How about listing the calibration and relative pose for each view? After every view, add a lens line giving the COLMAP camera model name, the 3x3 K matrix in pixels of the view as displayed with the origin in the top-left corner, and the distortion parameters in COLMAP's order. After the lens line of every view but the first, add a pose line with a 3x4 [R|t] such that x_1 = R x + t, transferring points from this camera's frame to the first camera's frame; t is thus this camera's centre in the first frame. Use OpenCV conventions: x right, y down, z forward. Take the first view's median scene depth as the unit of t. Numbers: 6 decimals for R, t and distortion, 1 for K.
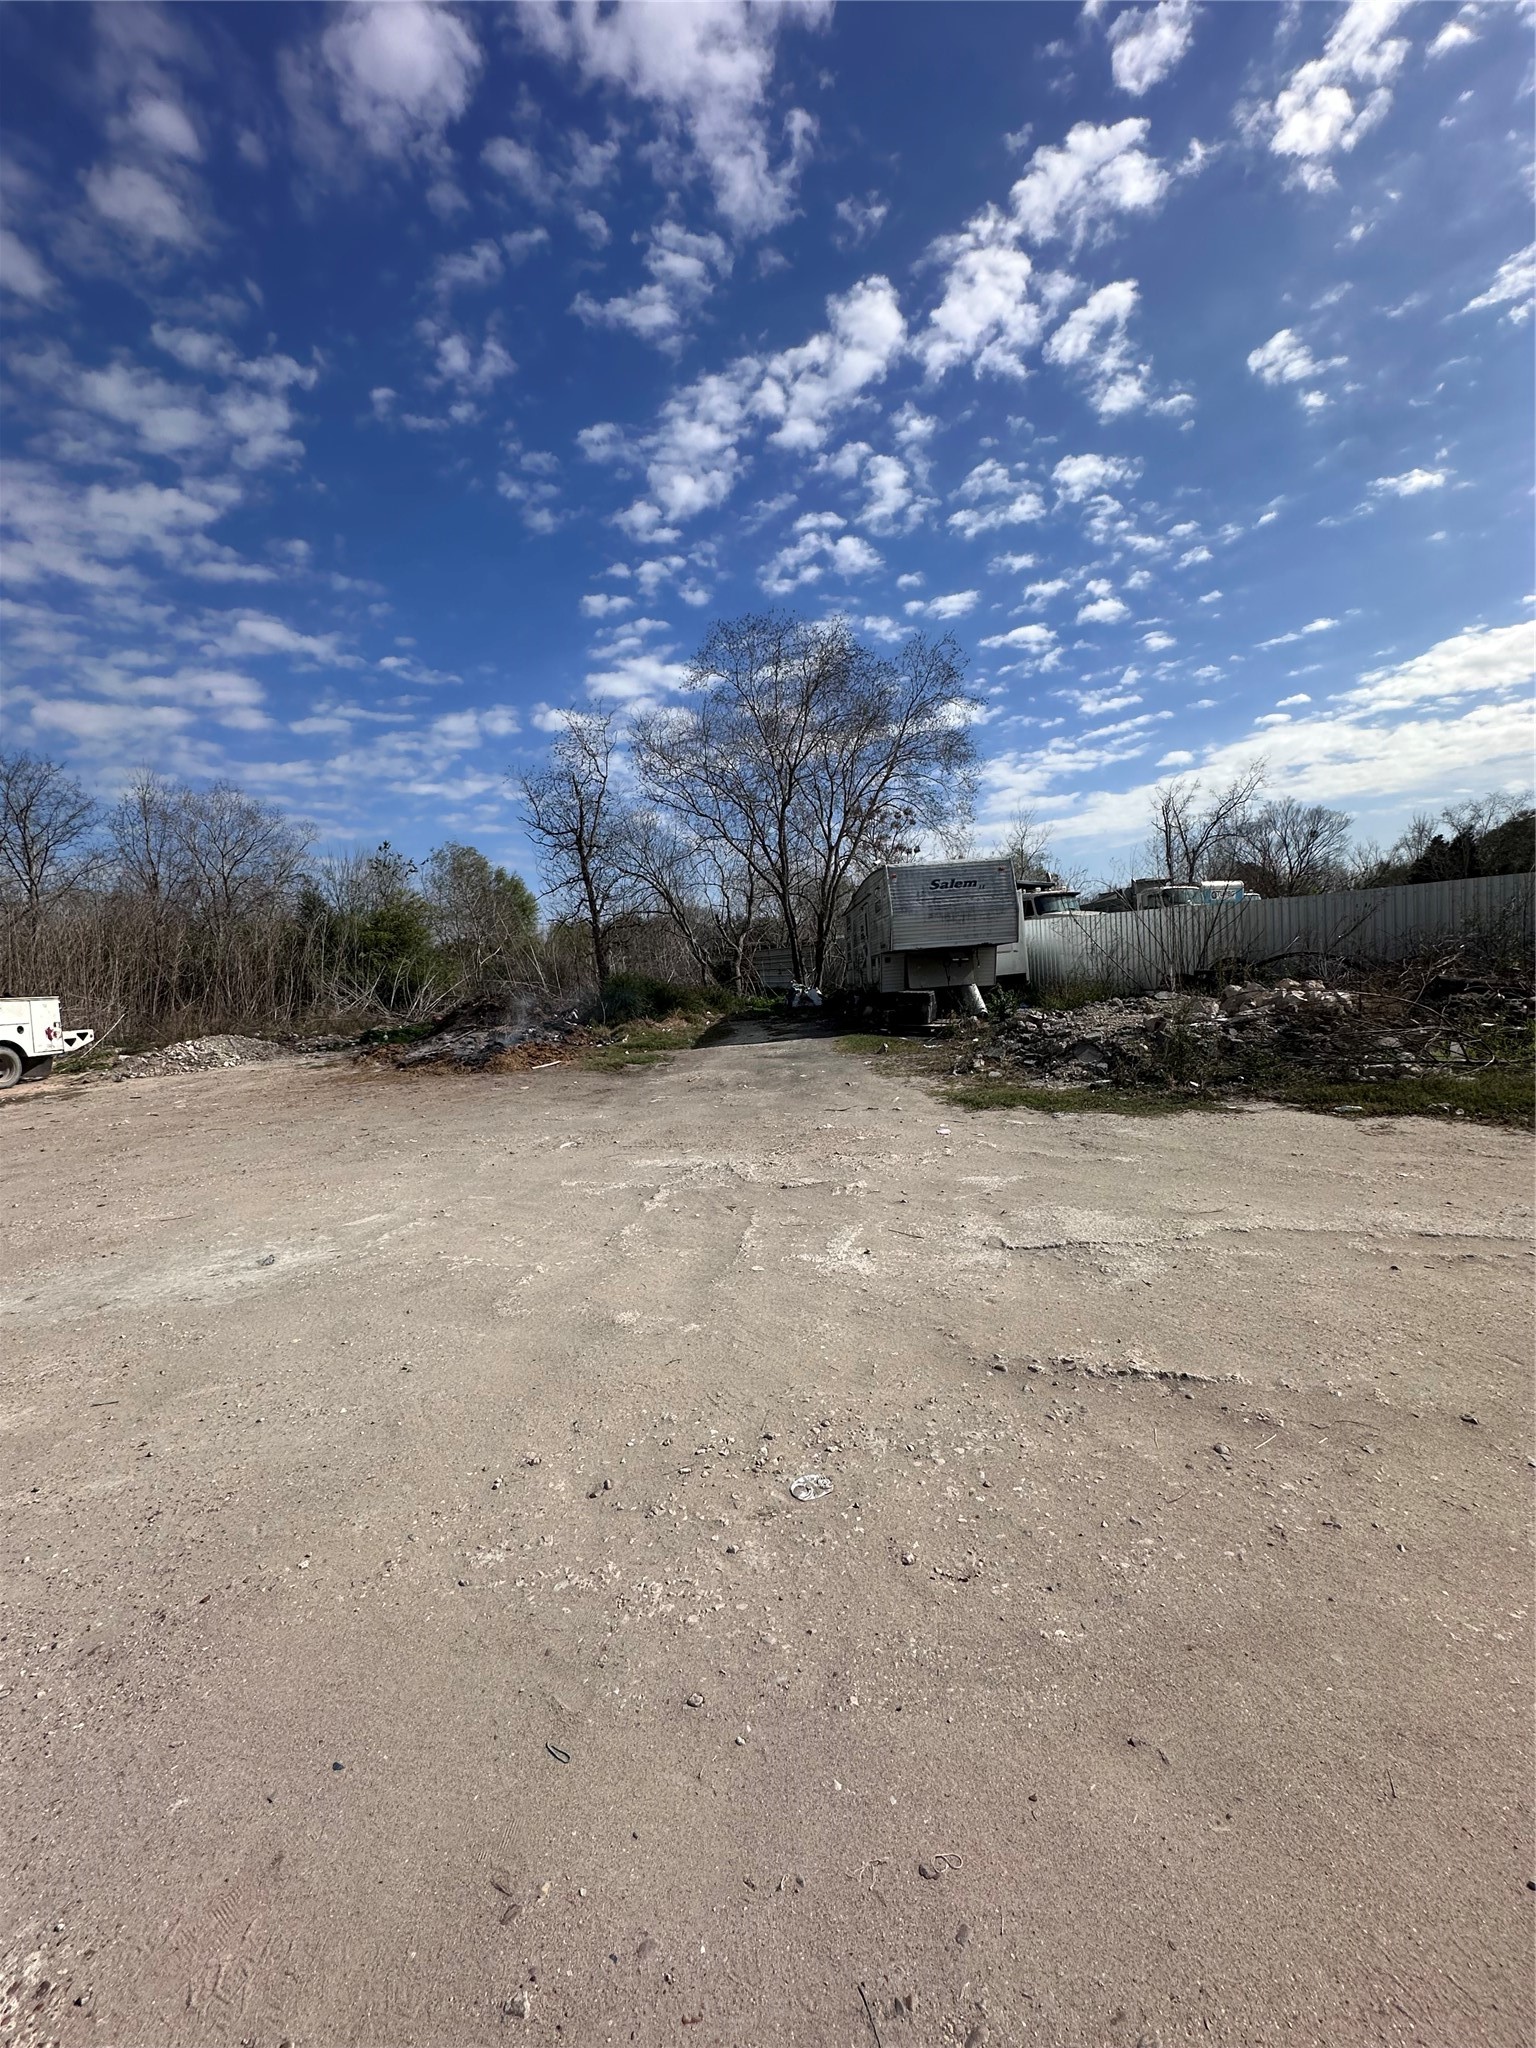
lens RADIAL K [[809.1, 0, 765.3], [0, 809.1, 1001.6], [0, 0, 1]] dist [-0.001788, 0.000472]
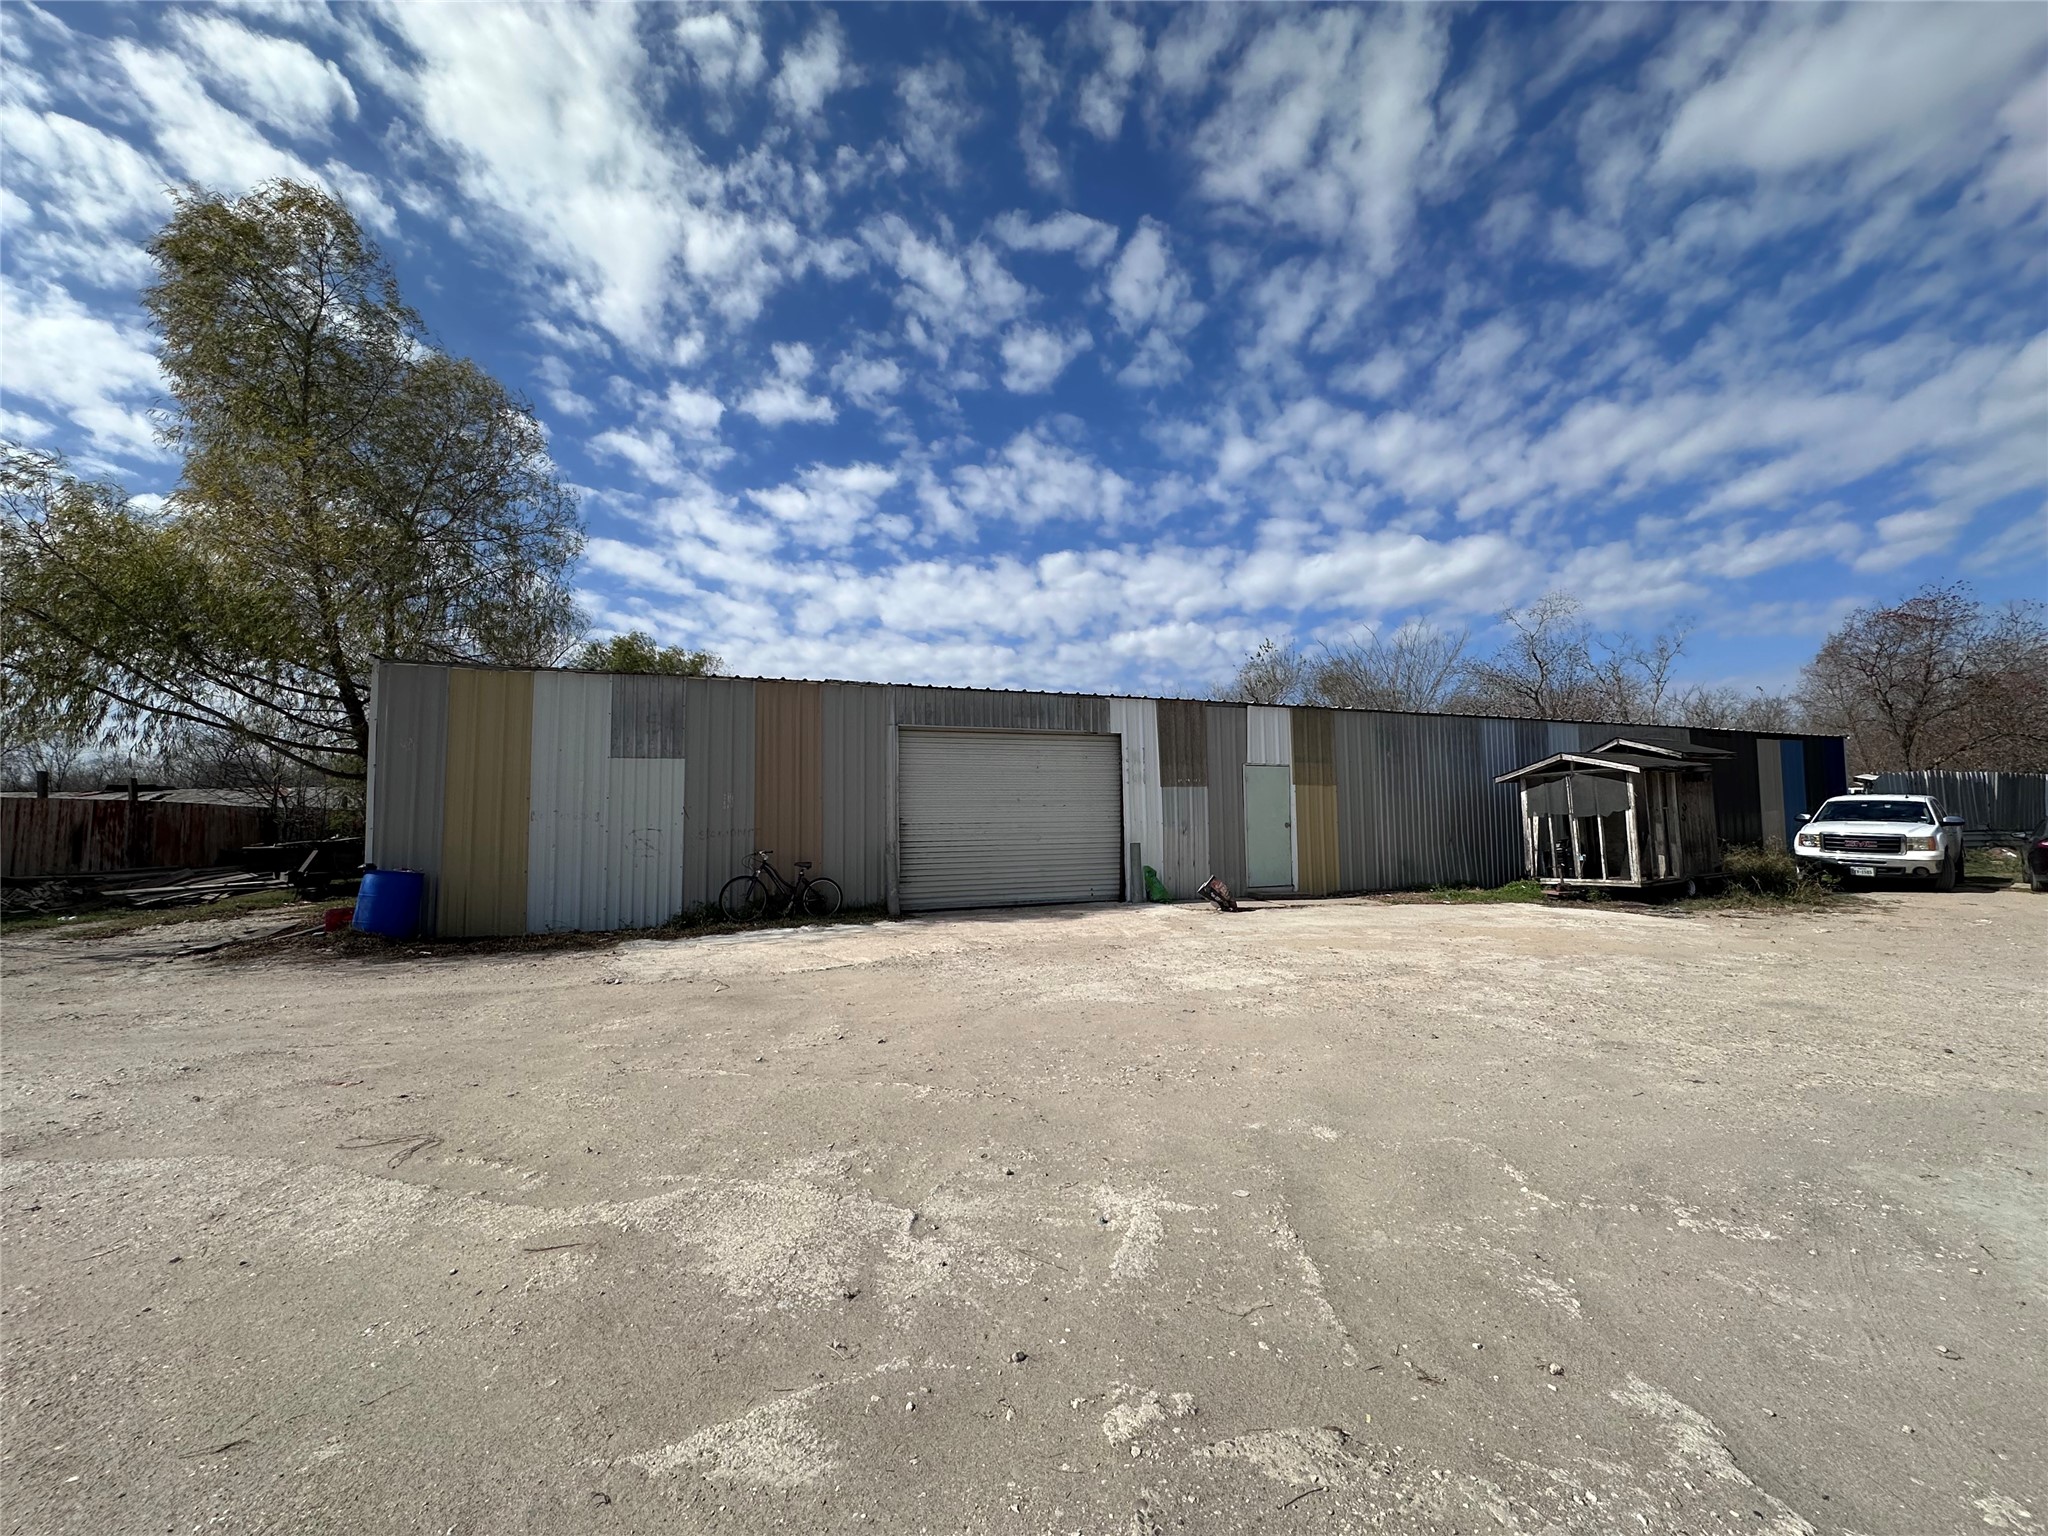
lens RADIAL K [[809.1, 0, 1035.4], [0, 809.1, 772.3], [0, 0, 1]] dist [-0.001788, 0.000472]
pose [[-0.995638, 0.062539, -0.069232, 0.030268], [0.064472, 0.997580, -0.026045, -0.010277], [0.067435, -0.030395, -0.997261, 0.247376]]
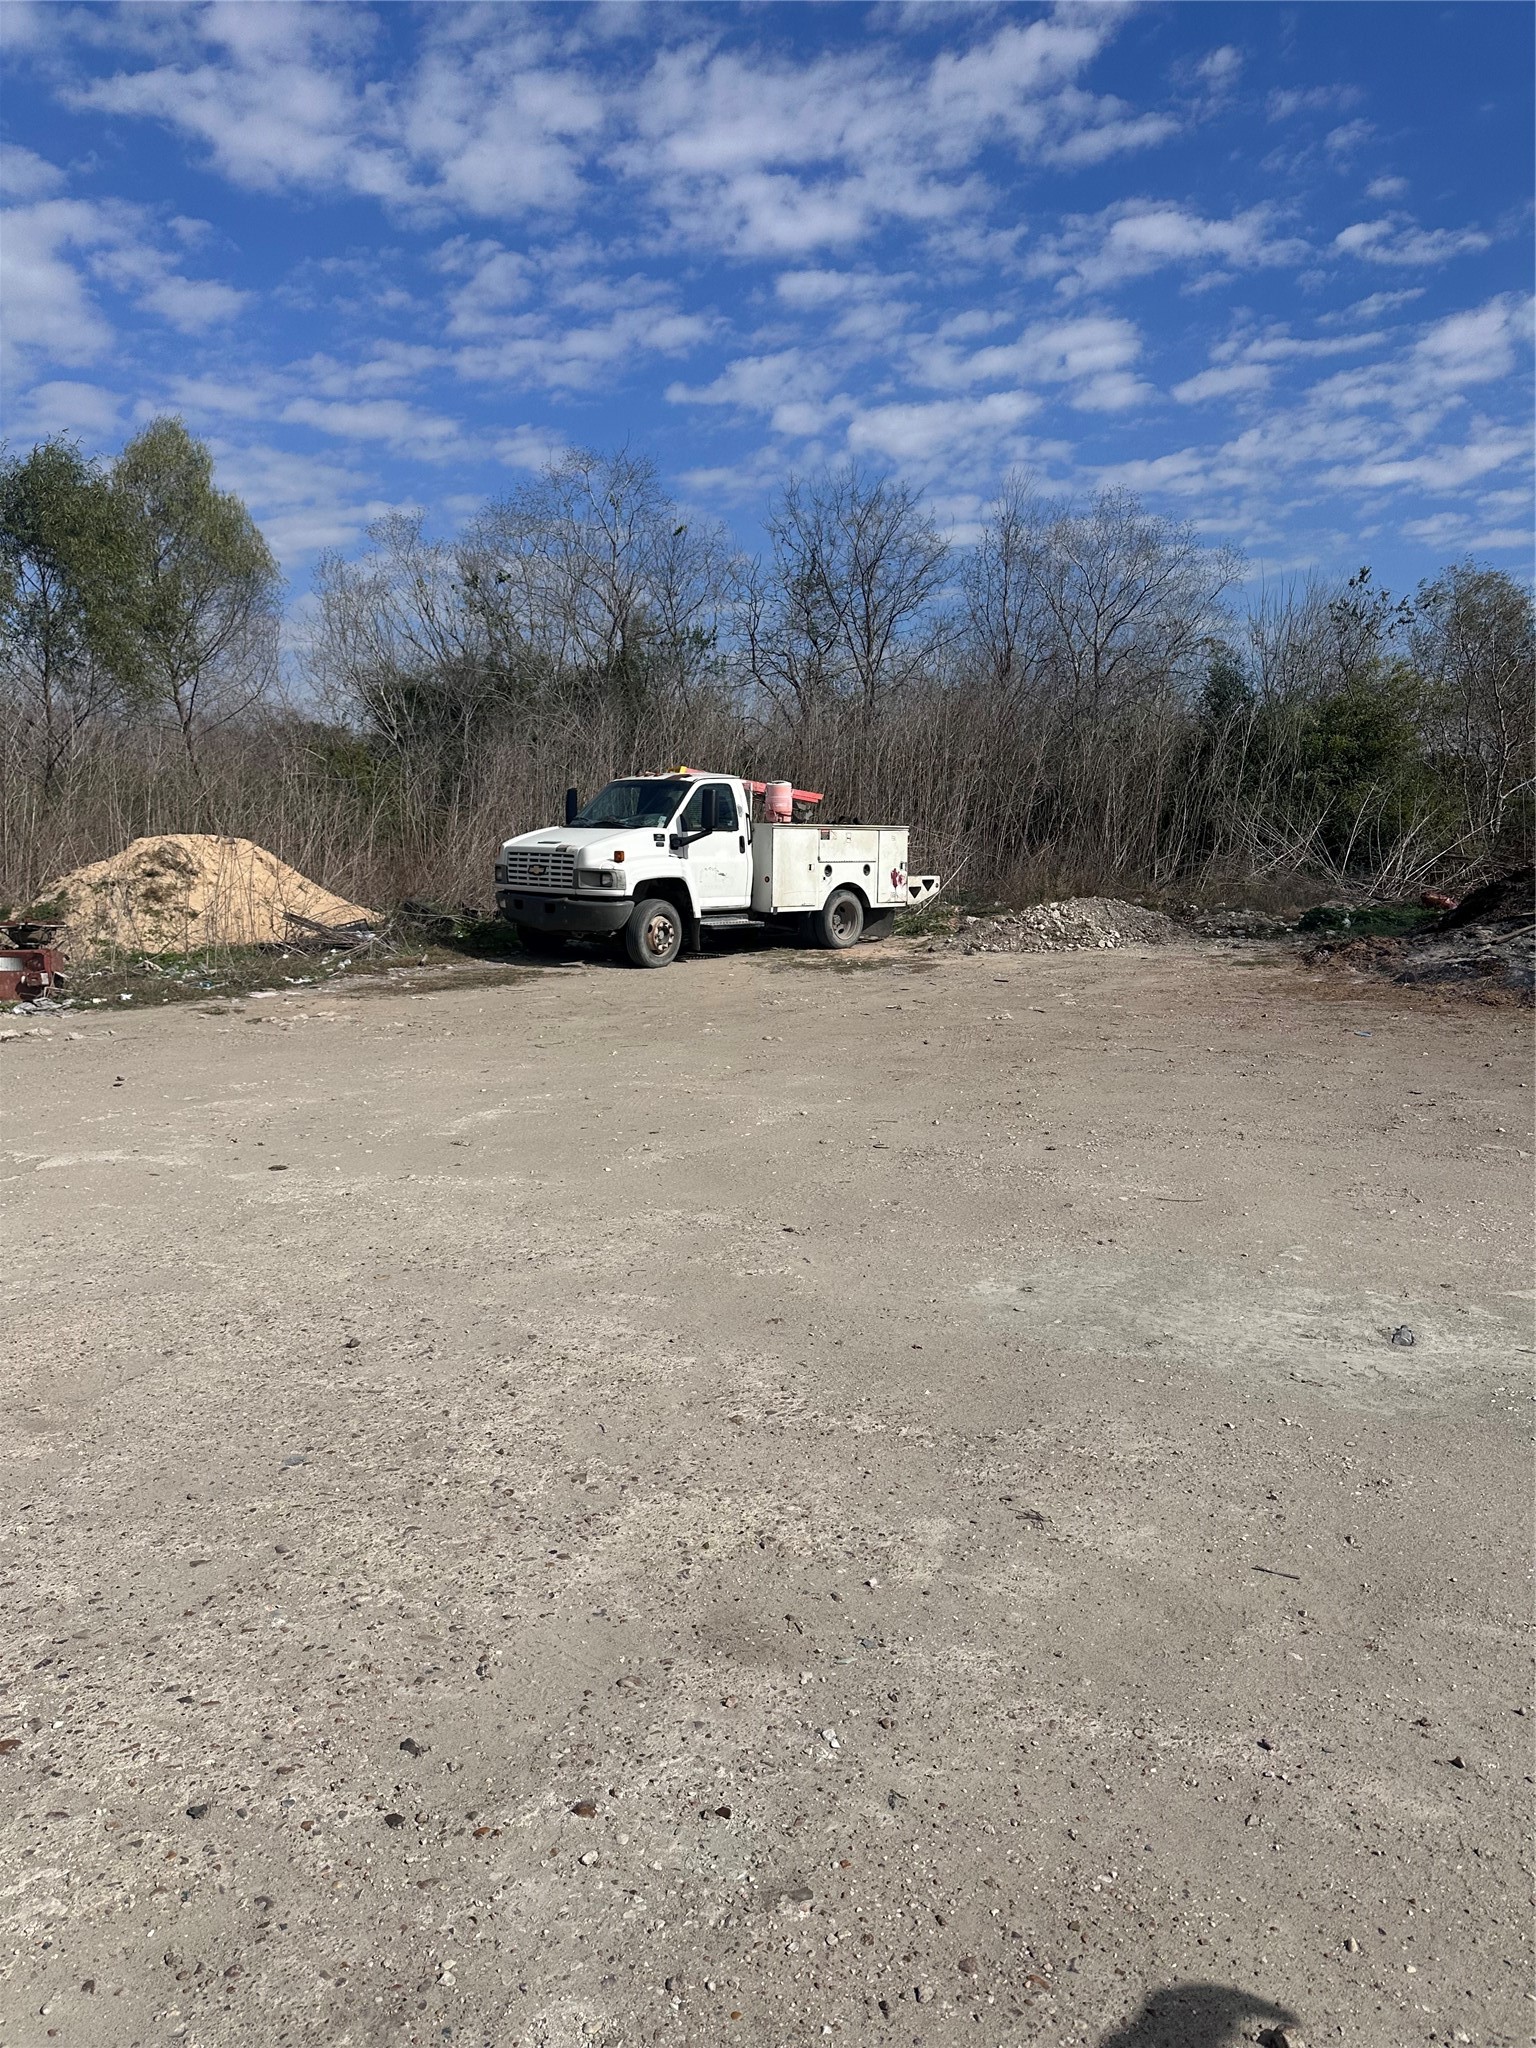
lens RADIAL K [[1401.2, 0, 810.8], [0, 1401.2, 1071.8], [0, 0, 1]] dist [0.059299, -0.055957]
pose [[0.733274, 0.158558, -0.661187, -0.051224], [-0.063591, 0.984160, 0.165485, 0.004611], [0.676953, -0.079300, 0.731742, 0.015190]]
